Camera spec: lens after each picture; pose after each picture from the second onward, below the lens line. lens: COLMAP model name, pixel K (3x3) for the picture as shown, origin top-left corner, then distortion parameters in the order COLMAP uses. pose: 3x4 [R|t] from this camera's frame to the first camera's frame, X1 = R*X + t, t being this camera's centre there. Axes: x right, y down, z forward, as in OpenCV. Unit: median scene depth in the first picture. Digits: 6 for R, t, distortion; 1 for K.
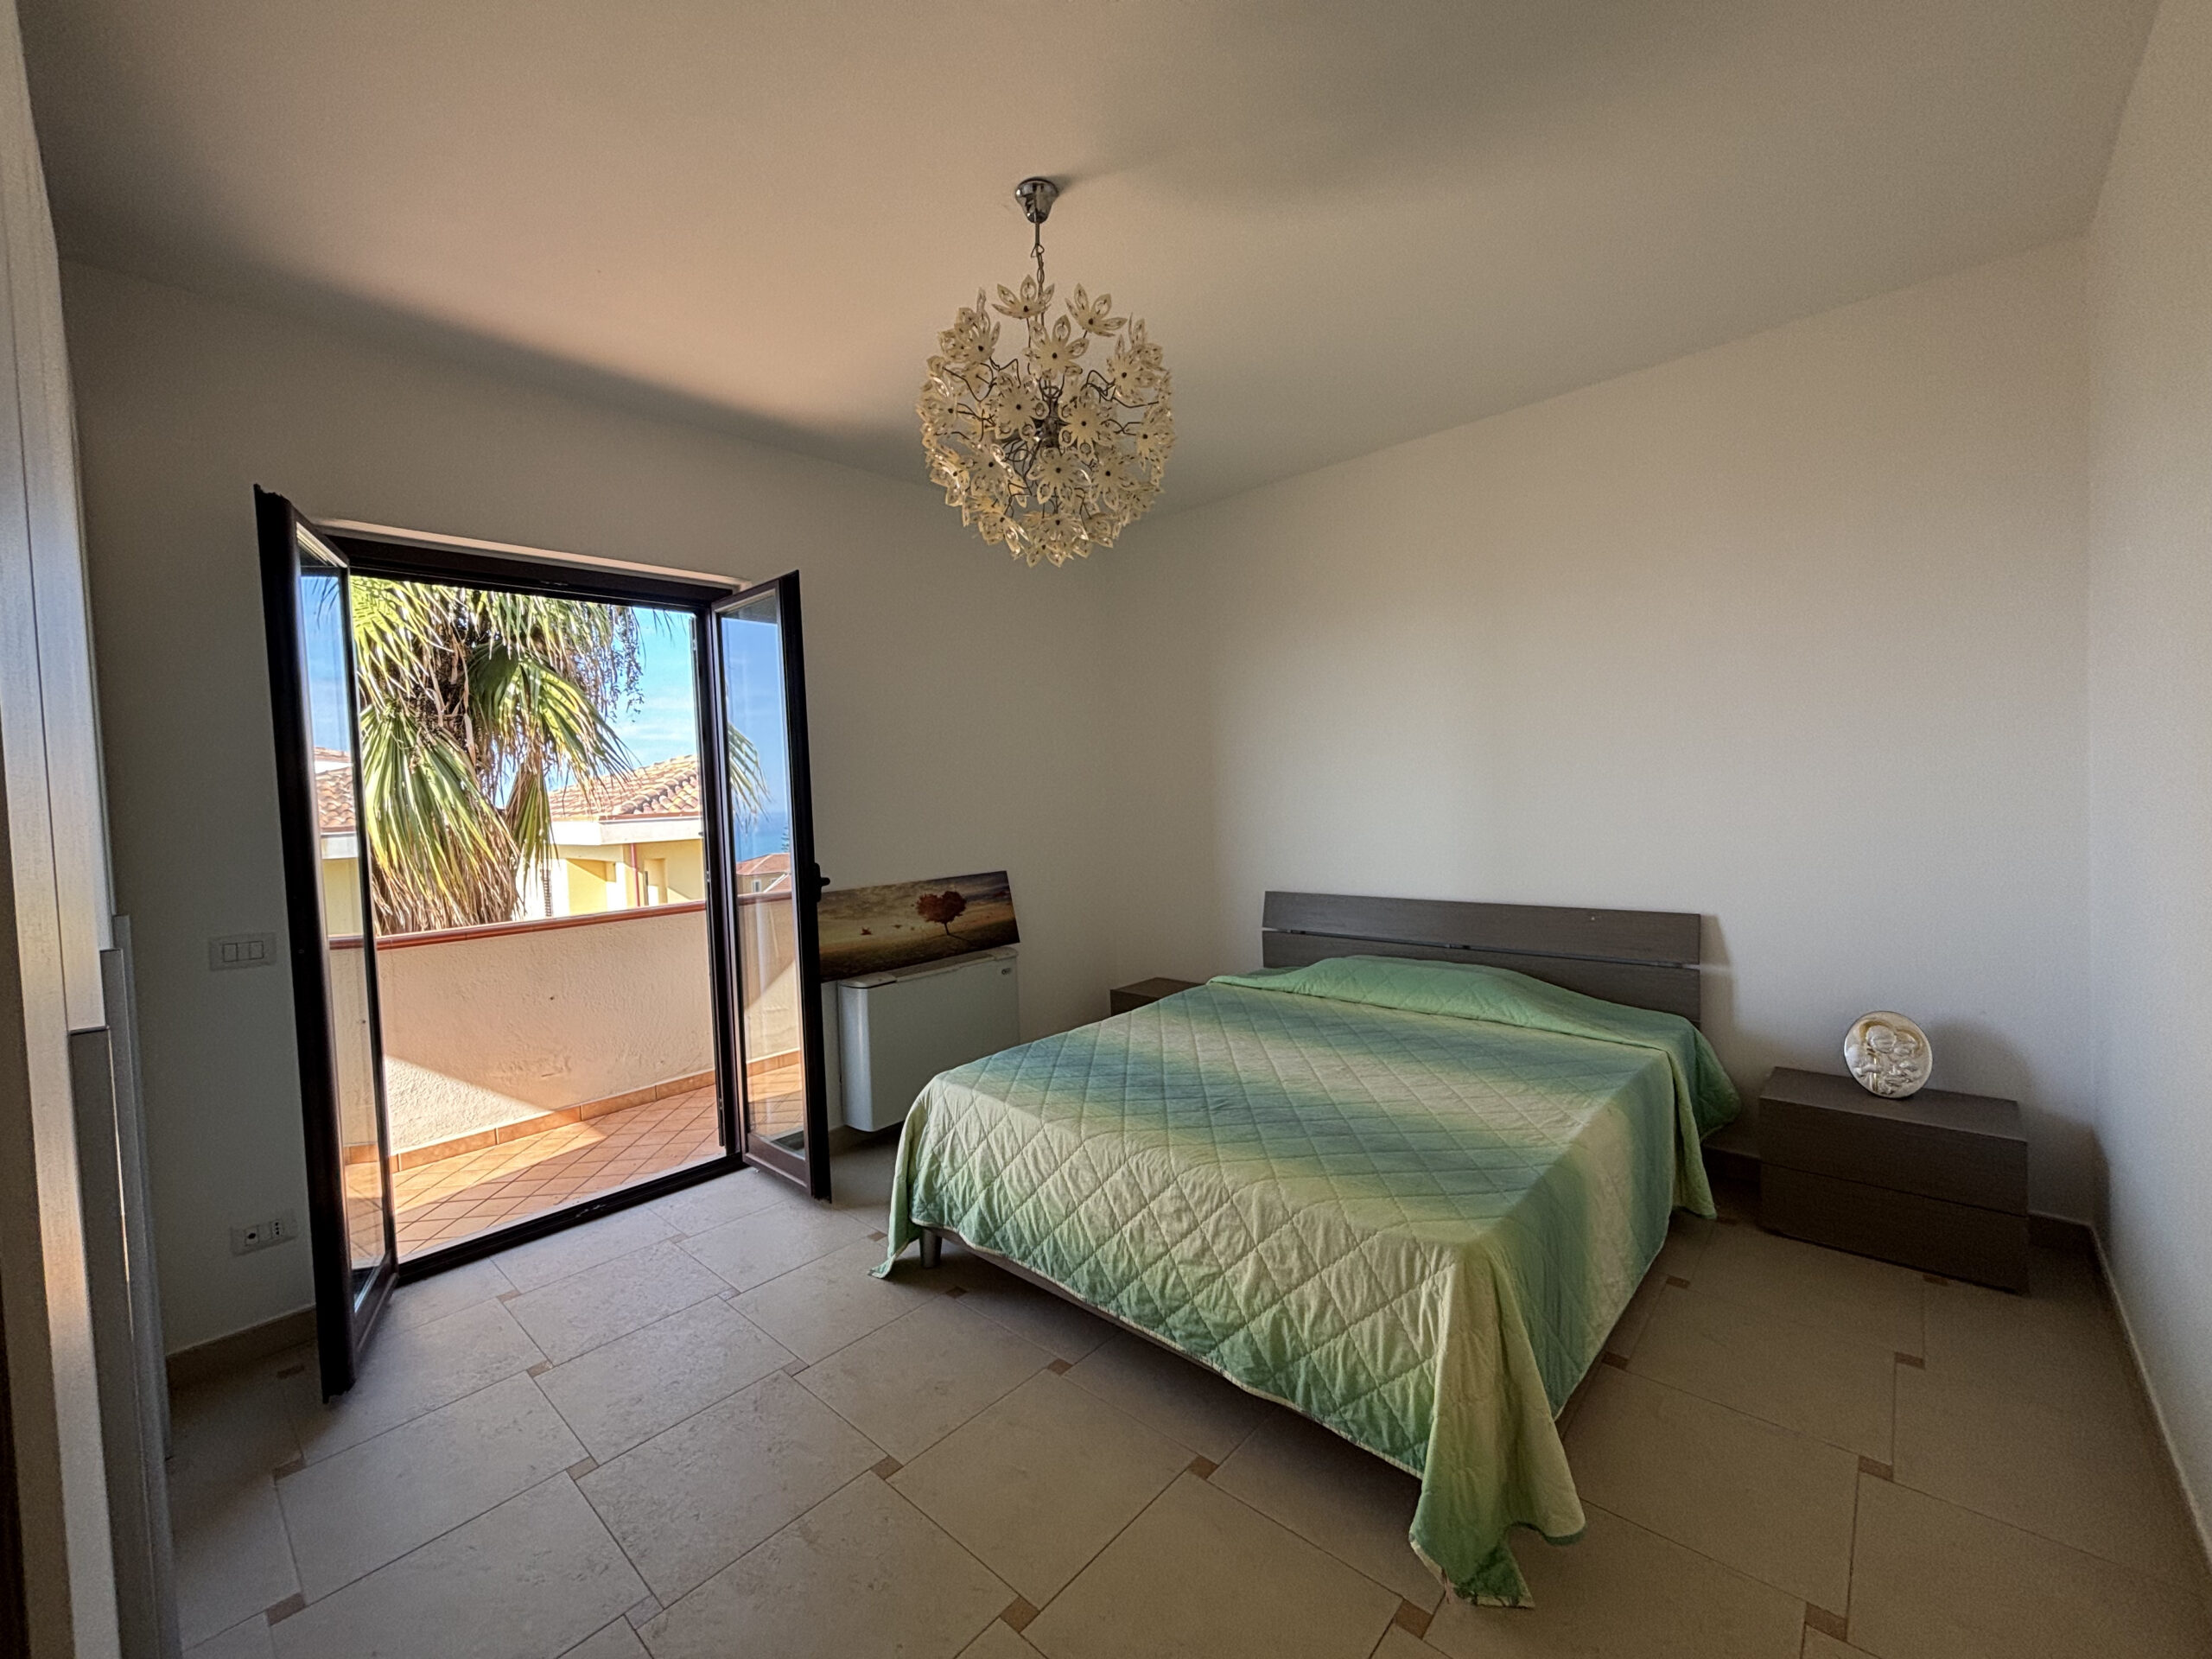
lens RADIAL K [[885.1, 0, 1114.3], [0, 885.1, 815.3], [0, 0, 1]] dist [-0.000112, -0.000320]
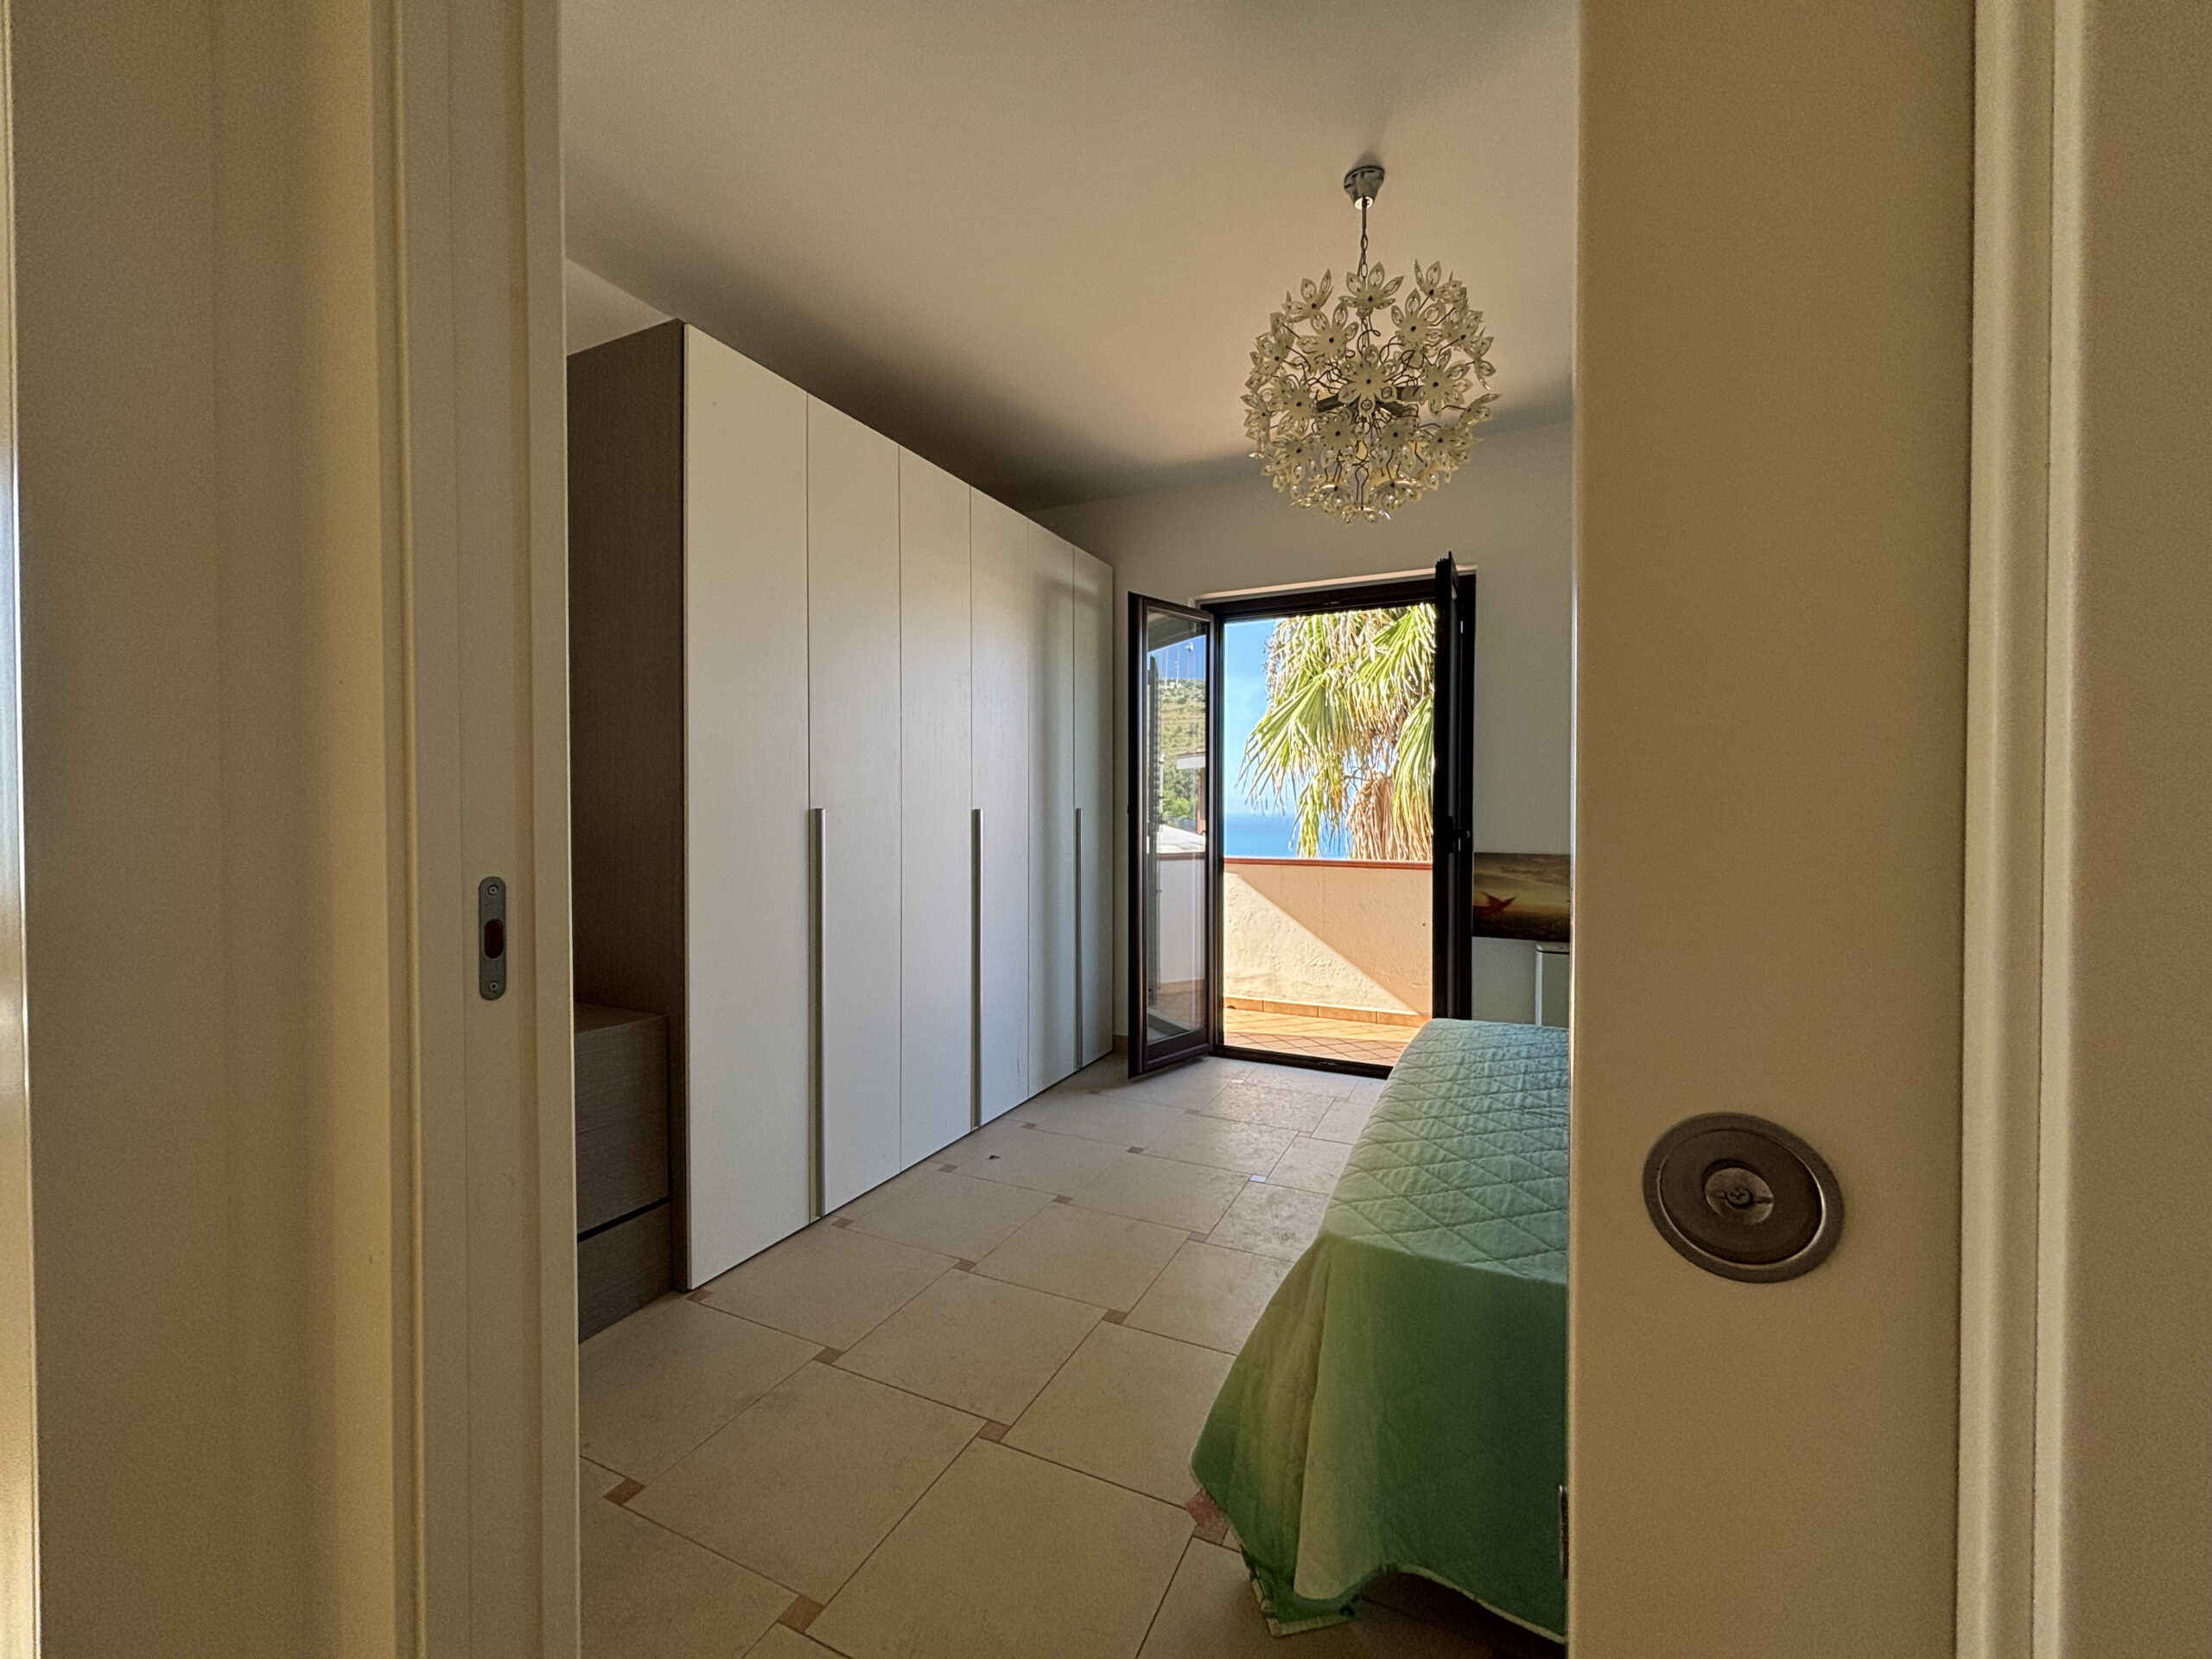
lens RADIAL K [[885.1, 0, 1109.8], [0, 885.1, 823.4], [0, 0, 1]] dist [-0.000112, -0.000320]
pose [[0.305220, 0.064294, -0.950109, 0.298792], [-0.041947, 0.997658, 0.054037, 0.009516], [0.951357, 0.023361, 0.307202, 0.132485]]
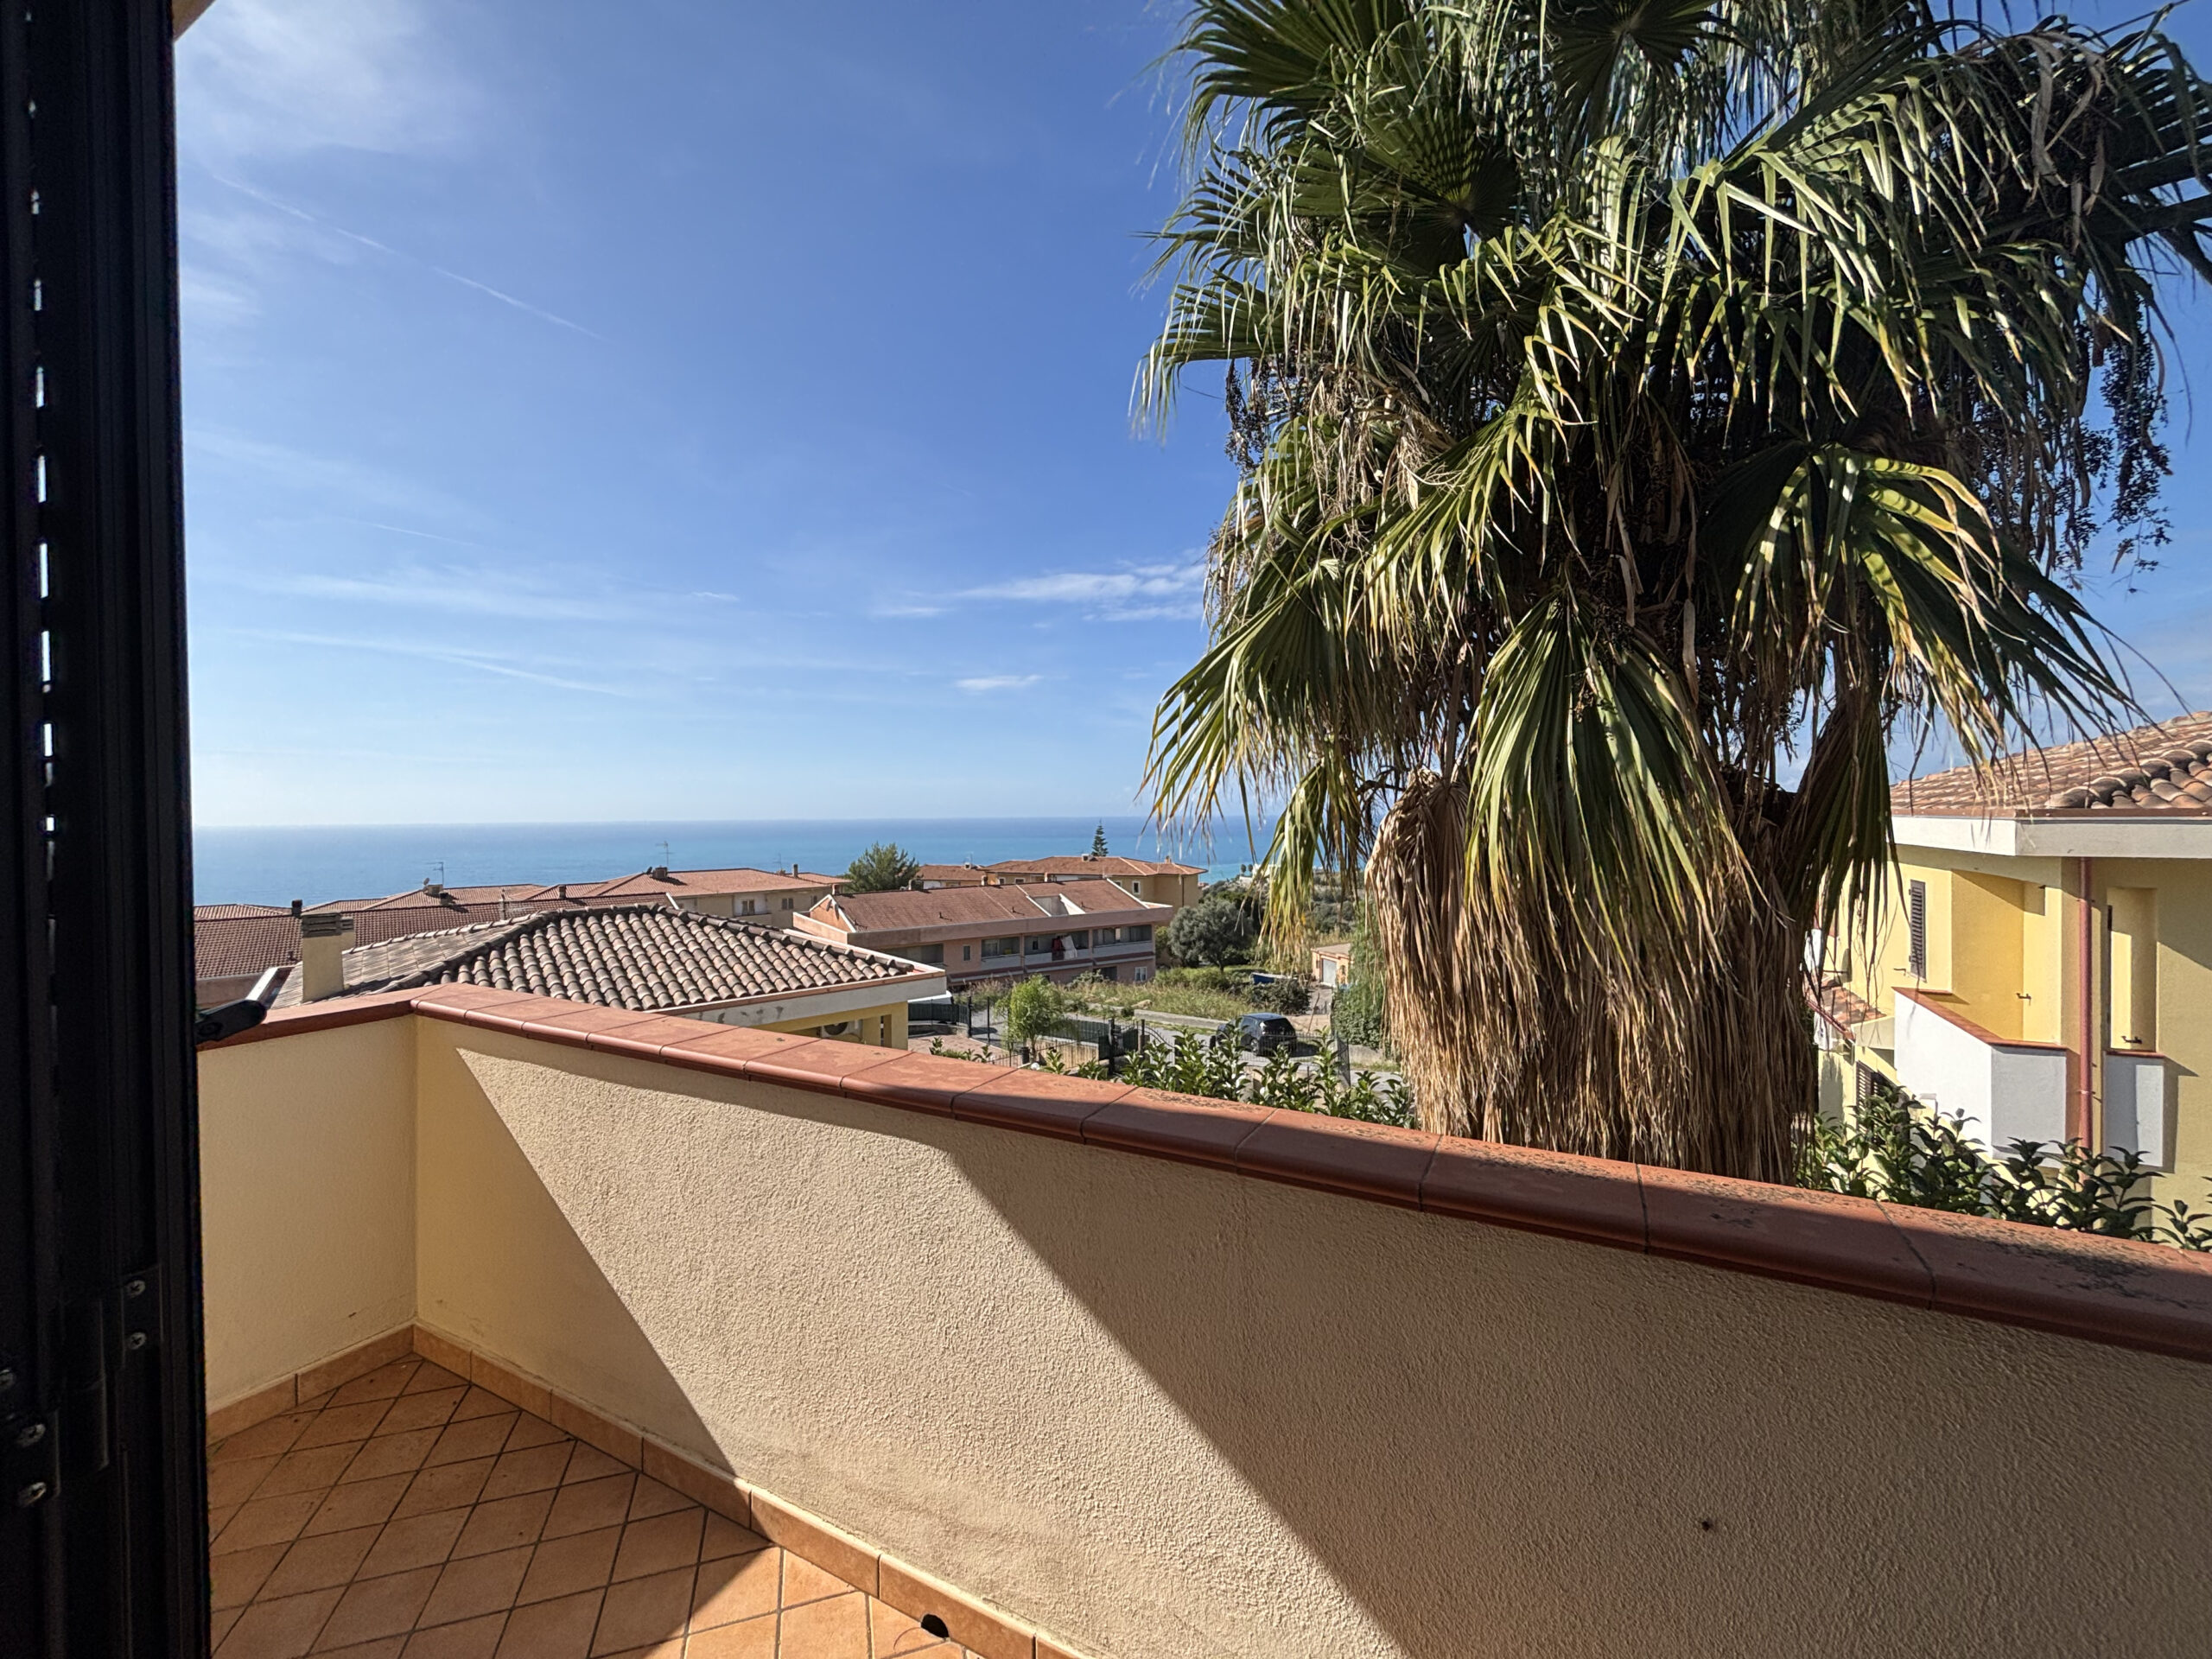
lens RADIAL K [[885.1, 0, 1092.4], [0, 885.1, 815.6], [0, 0, 1]] dist [-0.000112, -0.000320]
pose [[0.231432, 0.053817, -0.971362, -0.325793], [-0.033930, 0.998308, 0.047225, -0.005595], [0.972259, 0.022029, 0.232866, 0.568158]]
